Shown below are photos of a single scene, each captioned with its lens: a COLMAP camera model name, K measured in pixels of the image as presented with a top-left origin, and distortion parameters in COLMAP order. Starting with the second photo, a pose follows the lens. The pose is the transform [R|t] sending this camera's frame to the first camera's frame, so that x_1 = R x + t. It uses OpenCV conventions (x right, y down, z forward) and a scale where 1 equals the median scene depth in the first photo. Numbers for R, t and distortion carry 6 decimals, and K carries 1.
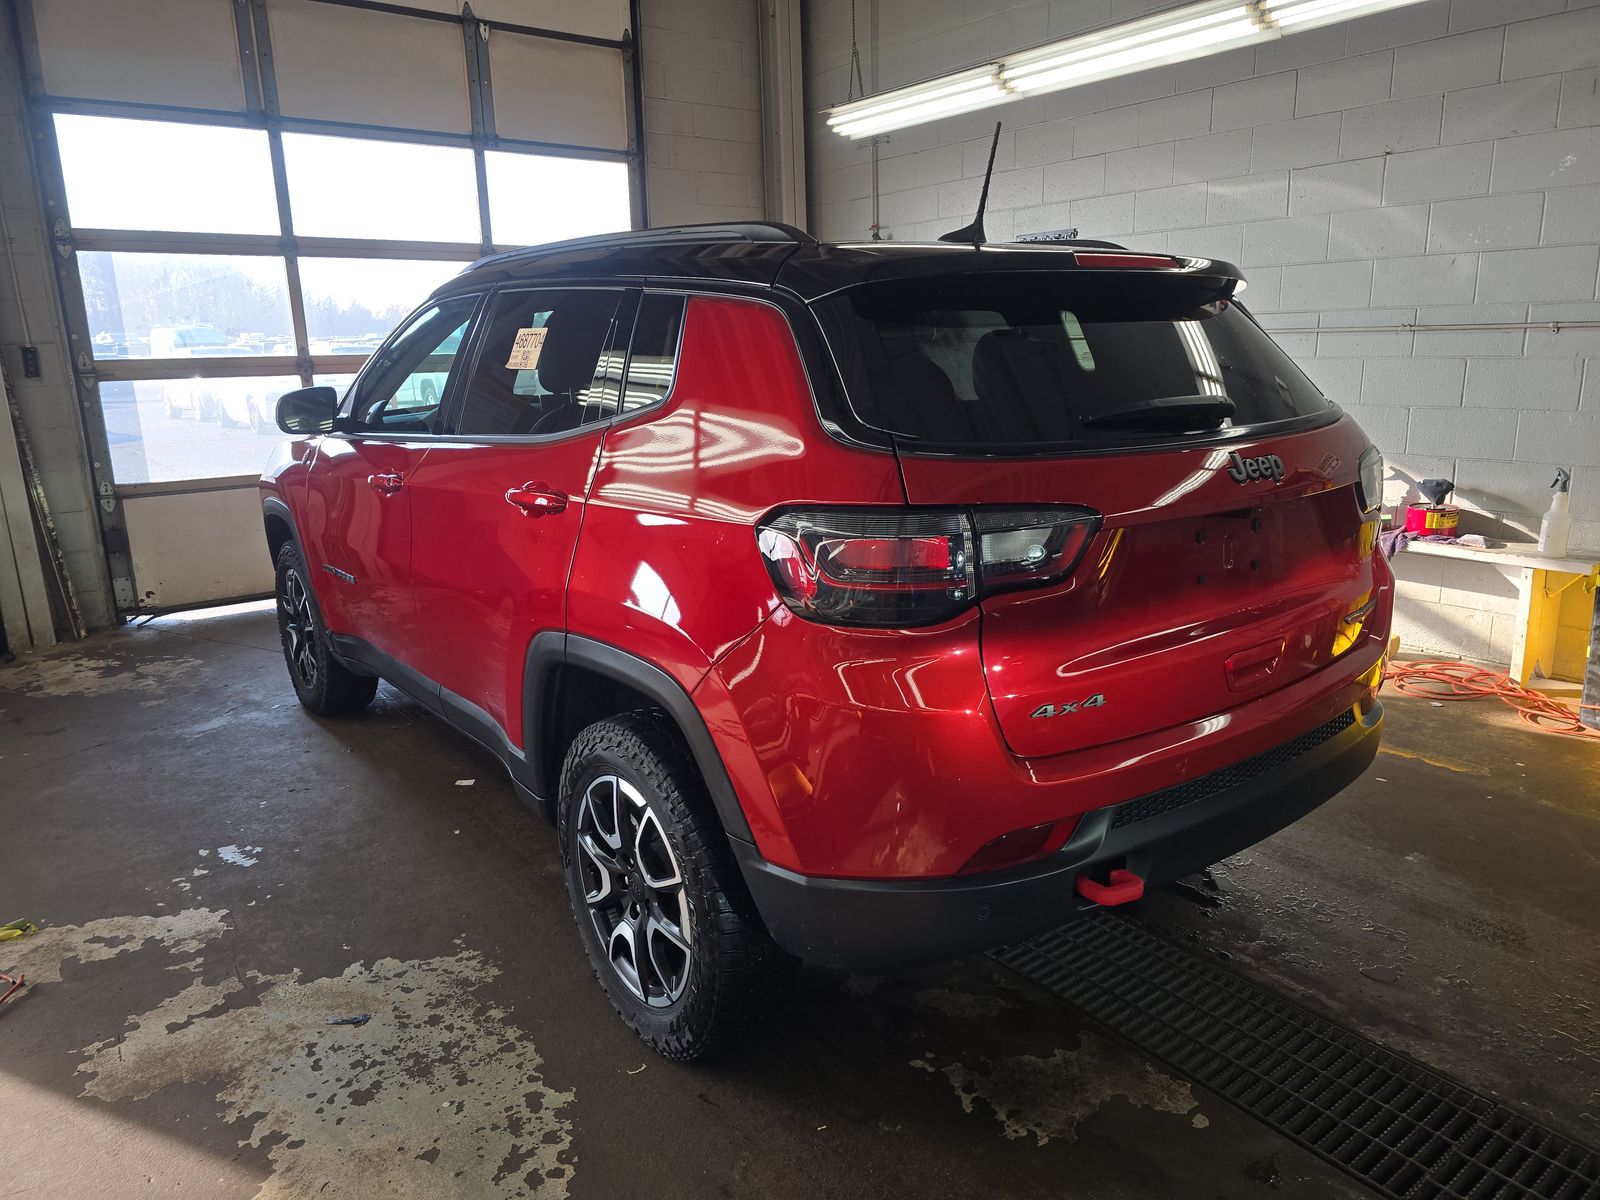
lens RADIAL K [[1090.8, 0, 813.7], [0, 1090.8, 599.1], [0, 0, 1]] dist [0.044503, -0.040812]
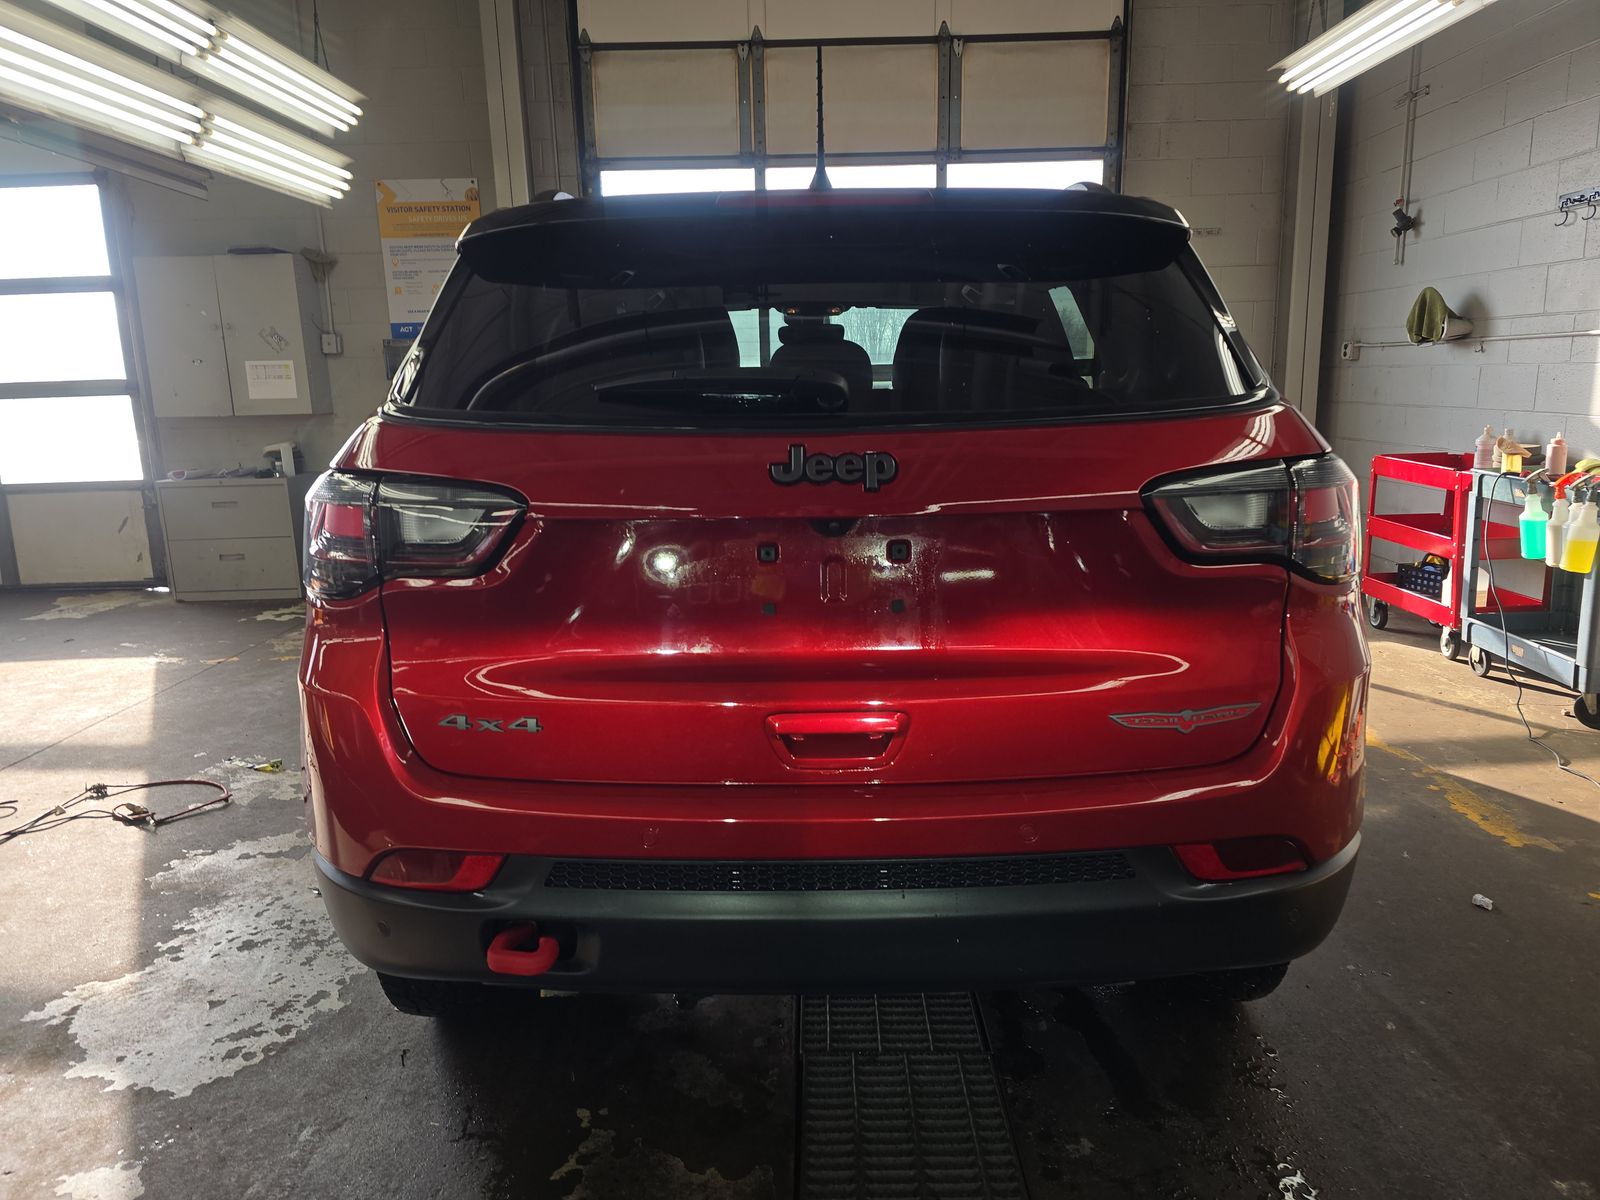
lens RADIAL K [[1090.8, 0, 806.4], [0, 1090.8, 600.0], [0, 0, 1]] dist [0.044503, -0.040812]
pose [[0.784878, 0.128704, -0.606137, 0.300778], [-0.141457, 0.989578, 0.026952, -0.017366], [0.603289, 0.064588, 0.794903, 0.152098]]
